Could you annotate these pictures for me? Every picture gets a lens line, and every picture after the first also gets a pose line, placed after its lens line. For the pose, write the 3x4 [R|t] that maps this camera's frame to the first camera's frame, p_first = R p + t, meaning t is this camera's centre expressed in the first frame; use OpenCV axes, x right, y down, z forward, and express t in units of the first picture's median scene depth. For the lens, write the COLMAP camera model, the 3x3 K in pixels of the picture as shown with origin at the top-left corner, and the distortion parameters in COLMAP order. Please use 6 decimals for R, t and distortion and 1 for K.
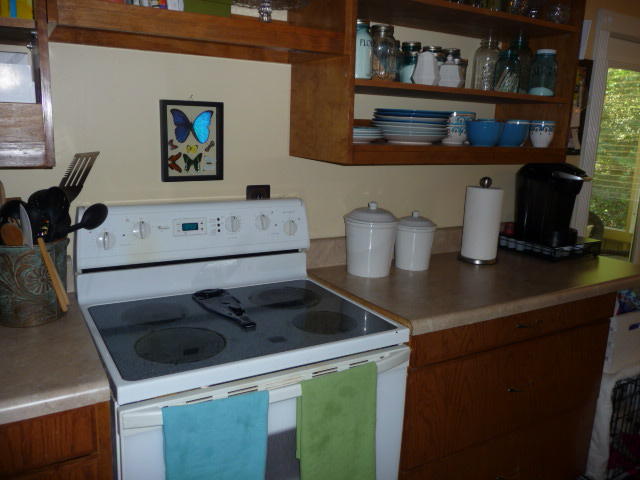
lens RADIAL K [[544.7, 0, 320.9], [0, 544.7, 242.9], [0, 0, 1]] dist [-0.074286, 0.002466]
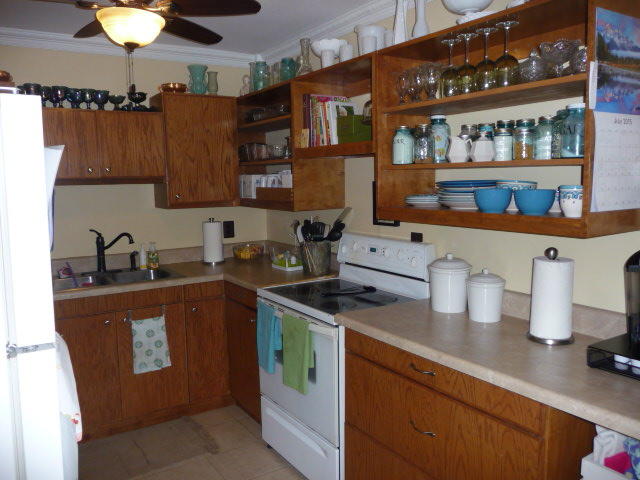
lens RADIAL K [[544.7, 0, 321.5], [0, 544.7, 238.3], [0, 0, 1]] dist [-0.074286, 0.002466]
pose [[0.041821, 0.076182, -0.996216, 1.257655], [-0.204786, 0.976574, 0.066083, -0.123086], [0.977913, 0.201247, 0.056442, 0.581491]]
